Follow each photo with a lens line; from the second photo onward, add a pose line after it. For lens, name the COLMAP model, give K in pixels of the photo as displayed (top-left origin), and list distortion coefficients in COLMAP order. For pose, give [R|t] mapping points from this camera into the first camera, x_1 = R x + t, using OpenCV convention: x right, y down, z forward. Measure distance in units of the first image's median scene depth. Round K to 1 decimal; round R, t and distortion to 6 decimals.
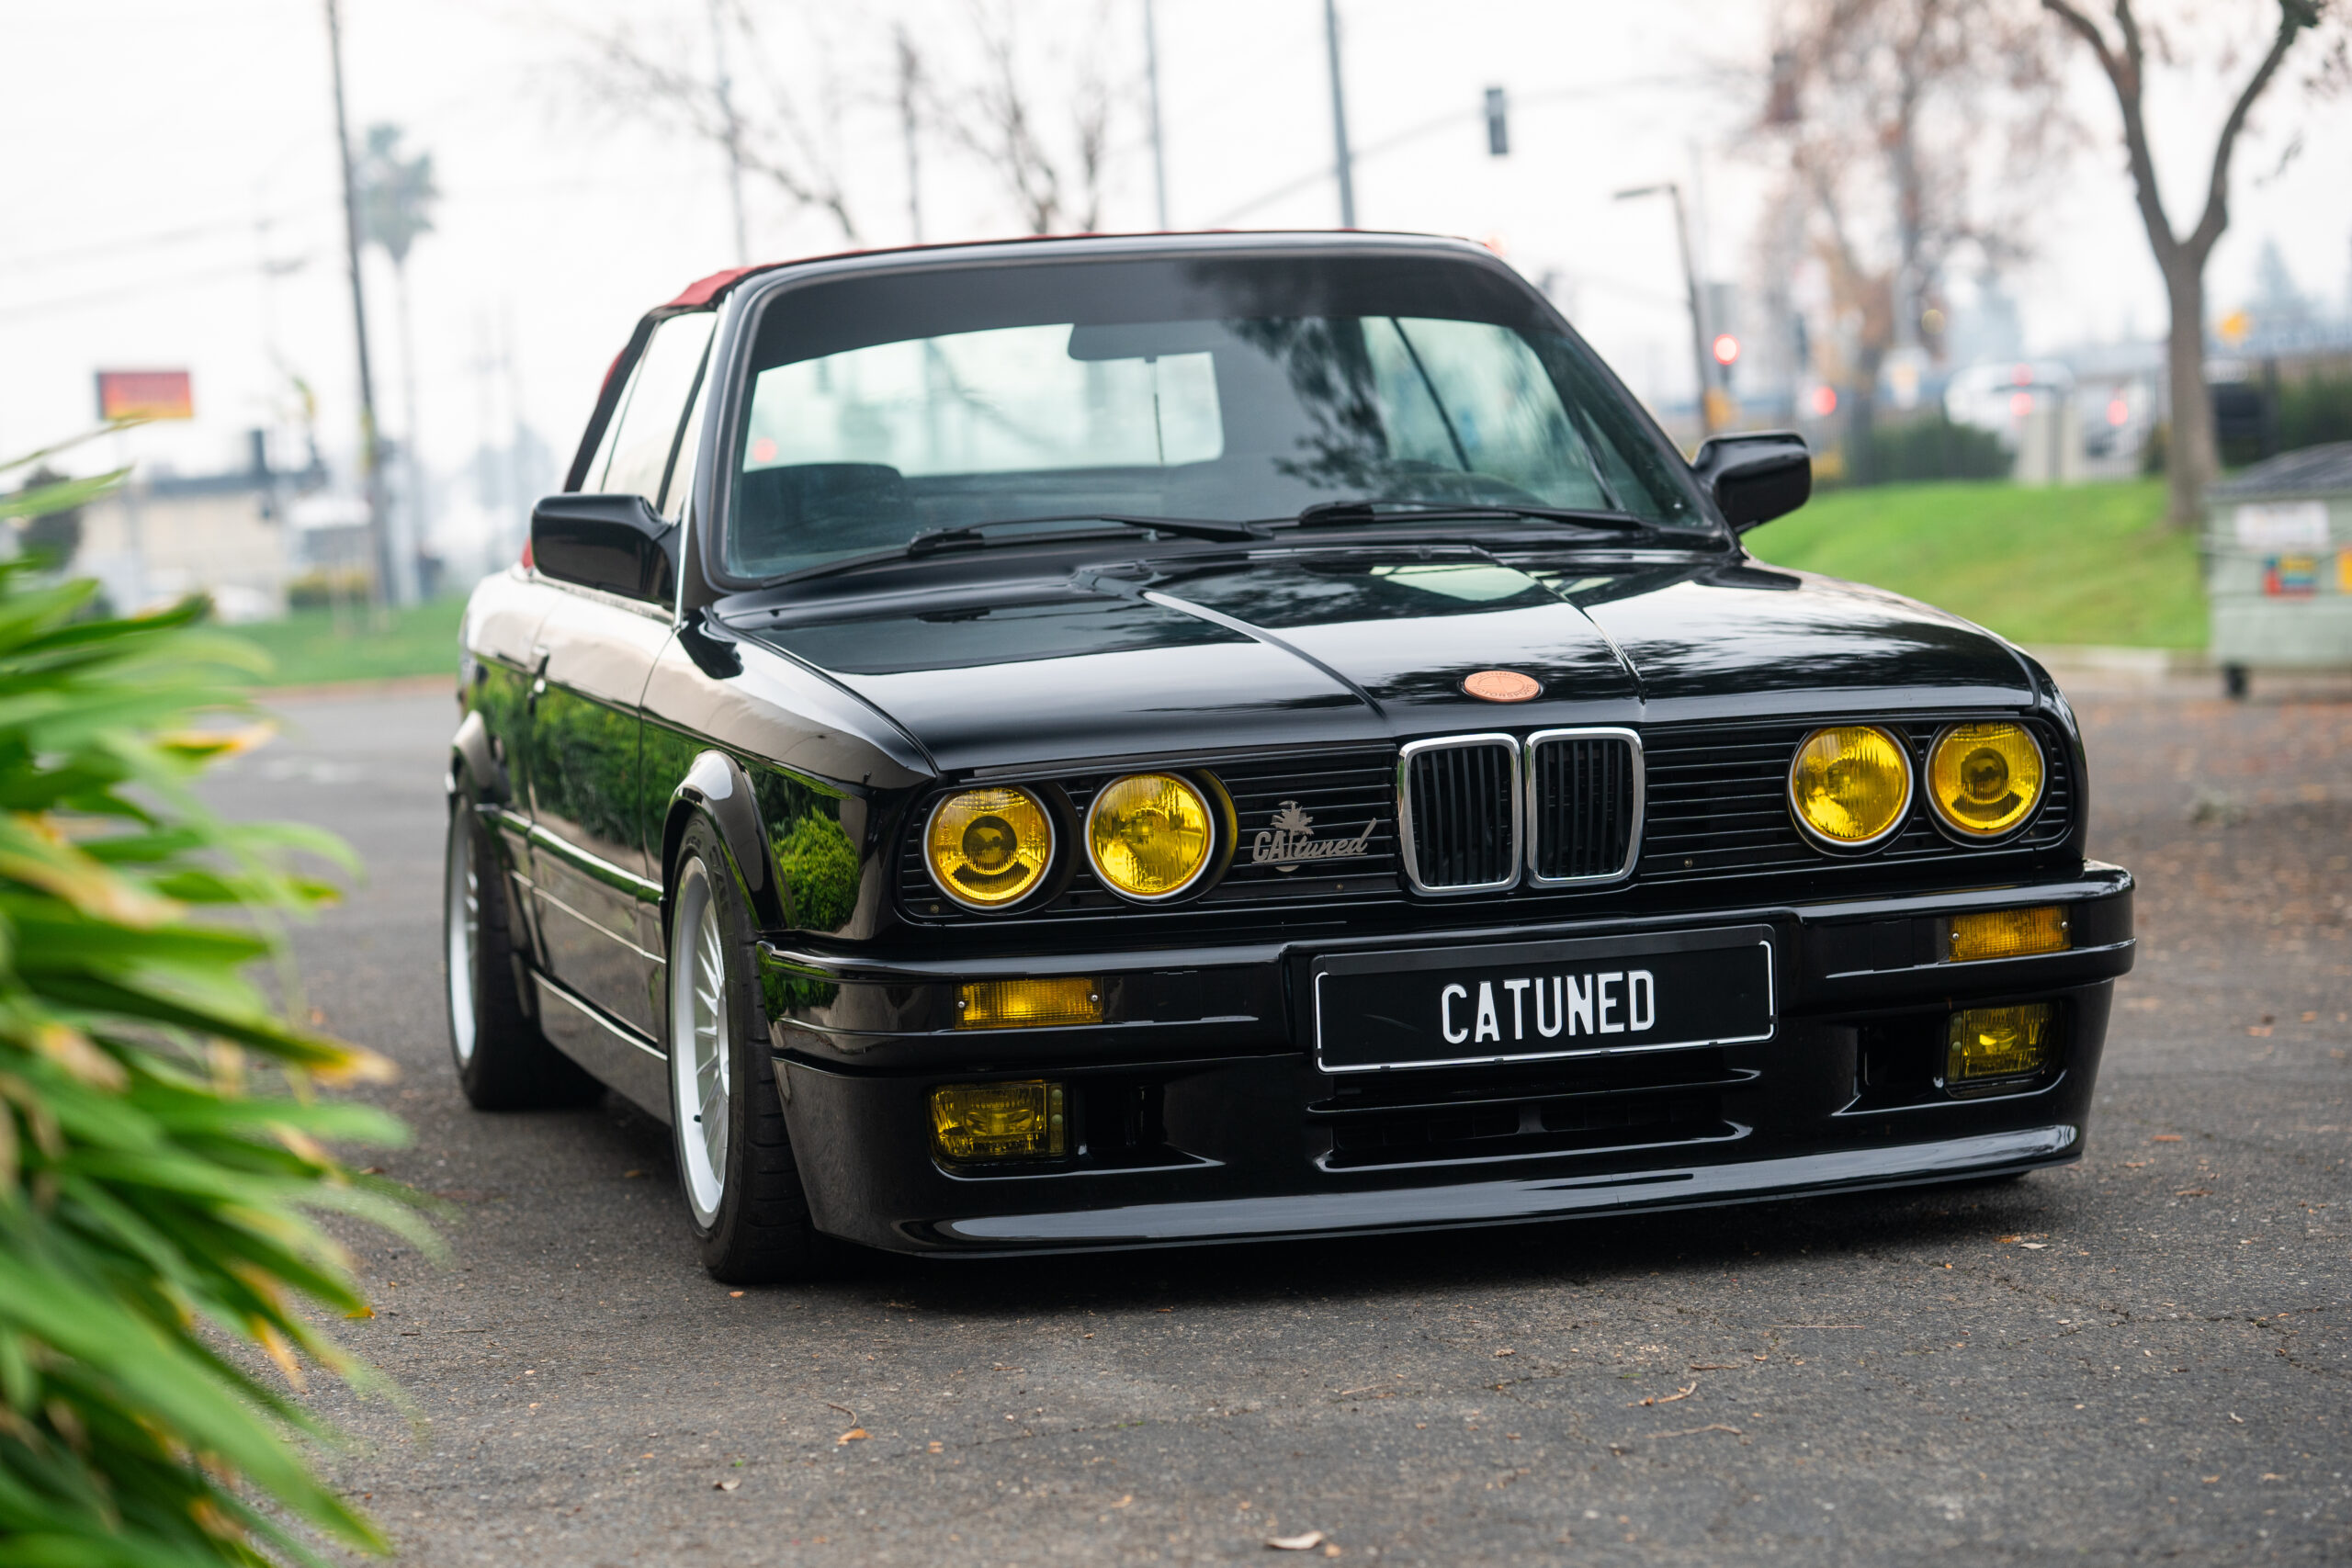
lens RADIAL K [[5594.2, 0, 1176.0], [0, 5594.2, 784.0], [0, 0, 1]] dist [0.128362, 0.220379]
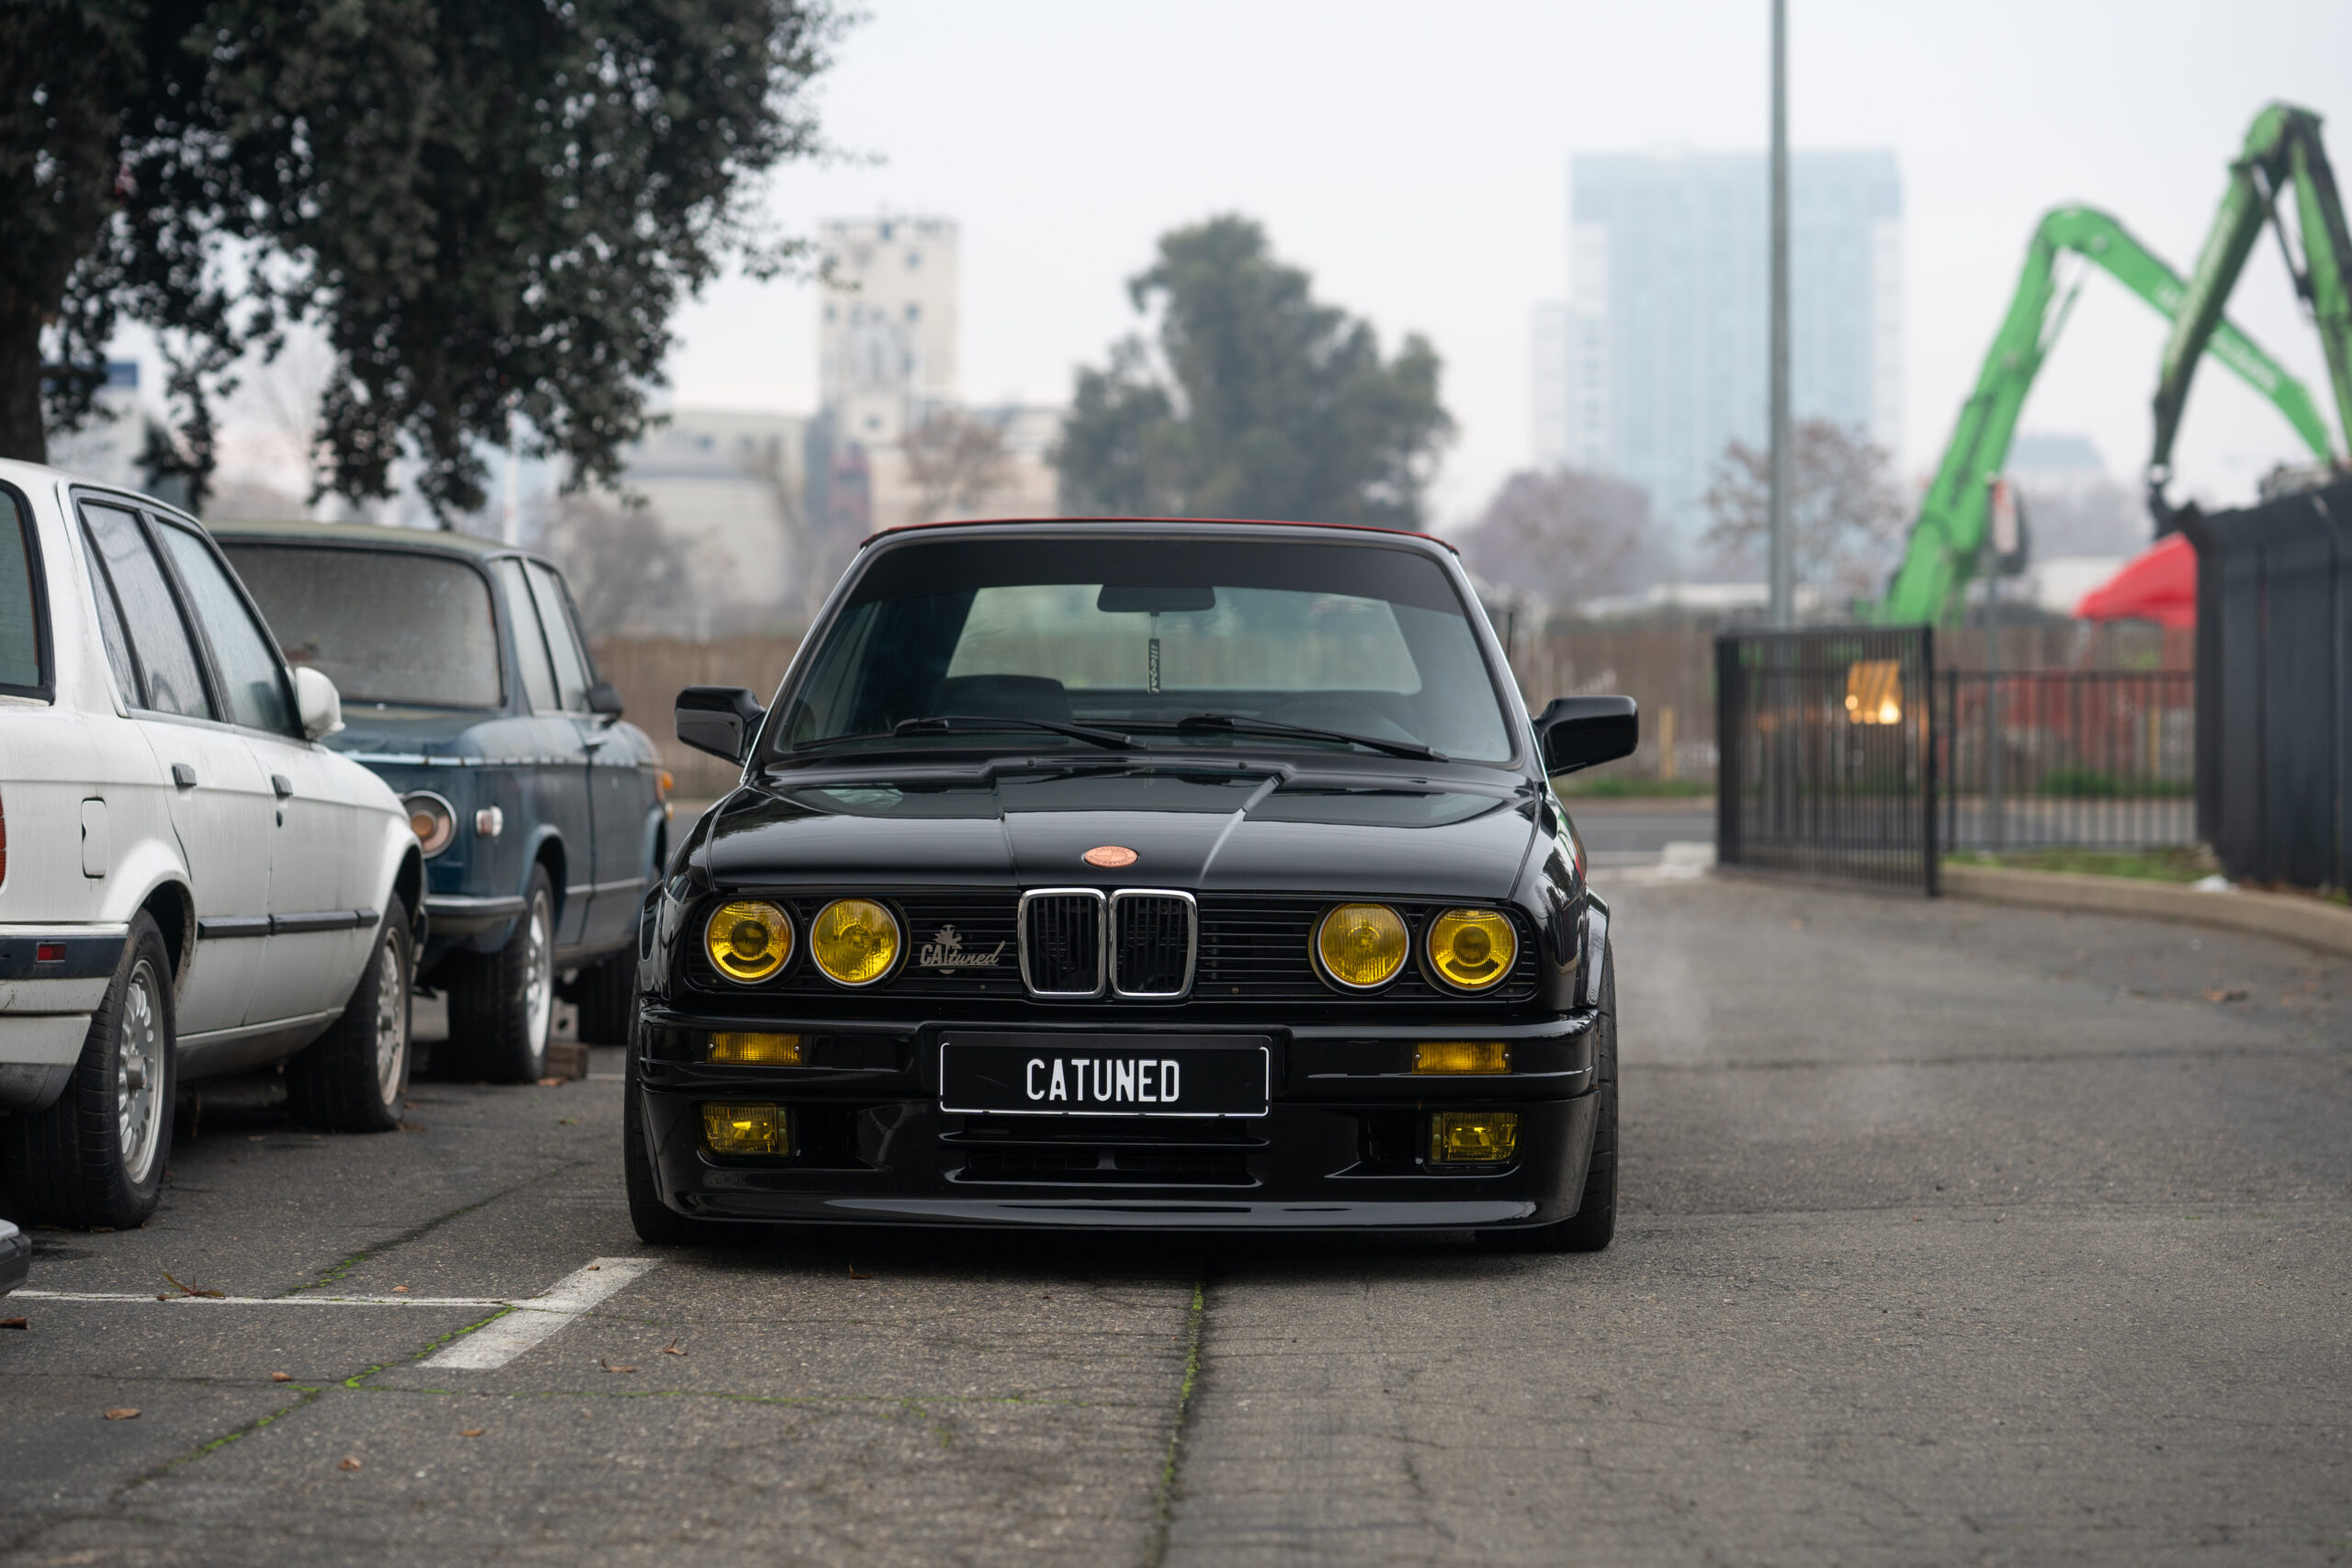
lens RADIAL K [[5594.2, 0, 1176.0], [0, 5594.2, 784.0], [0, 0, 1]] dist [0.128362, 0.220379]
pose [[0.963947, 0.065625, -0.257877, 0.448646], [-0.074748, 0.996871, -0.025724, -0.000464], [0.255381, 0.044072, 0.965835, -0.386699]]
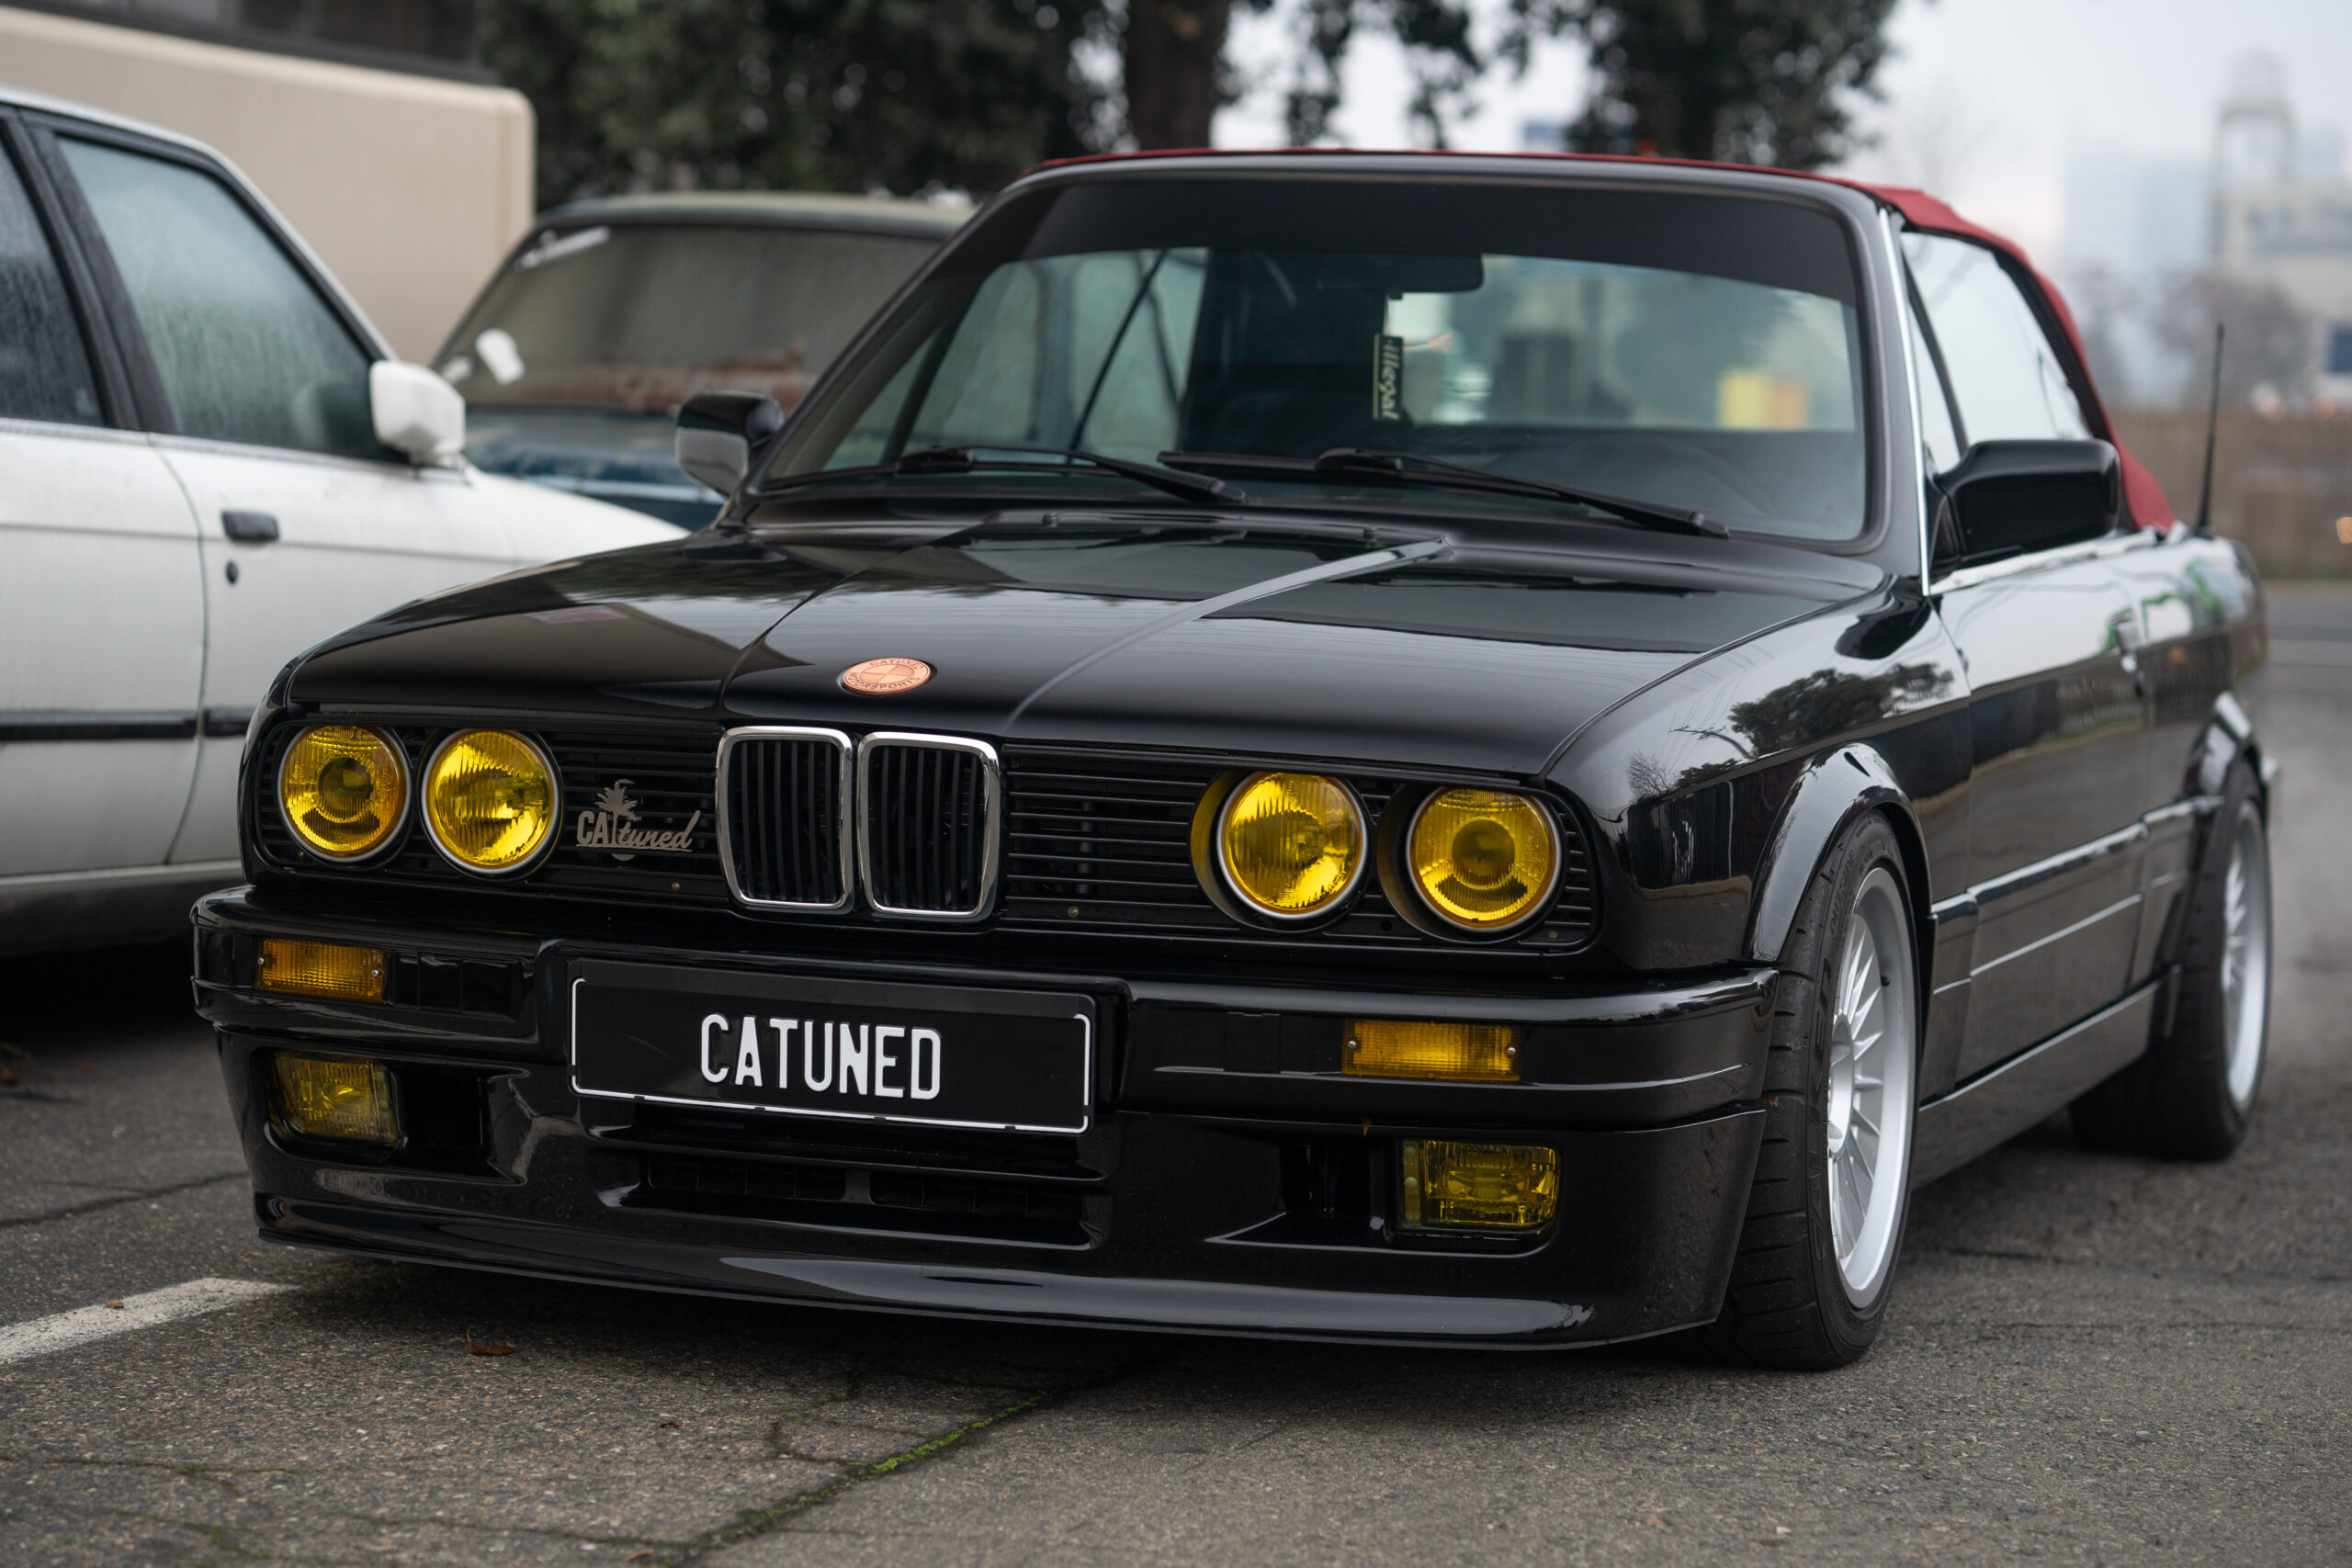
lens RADIAL K [[5594.2, 0, 1176.0], [0, 5594.2, 784.0], [0, 0, 1]] dist [0.128362, 0.220379]
pose [[0.850508, 0.115393, -0.513148, 0.539332], [-0.109891, 0.993090, 0.041181, -0.041553], [0.514354, 0.021366, 0.857312, 0.299856]]
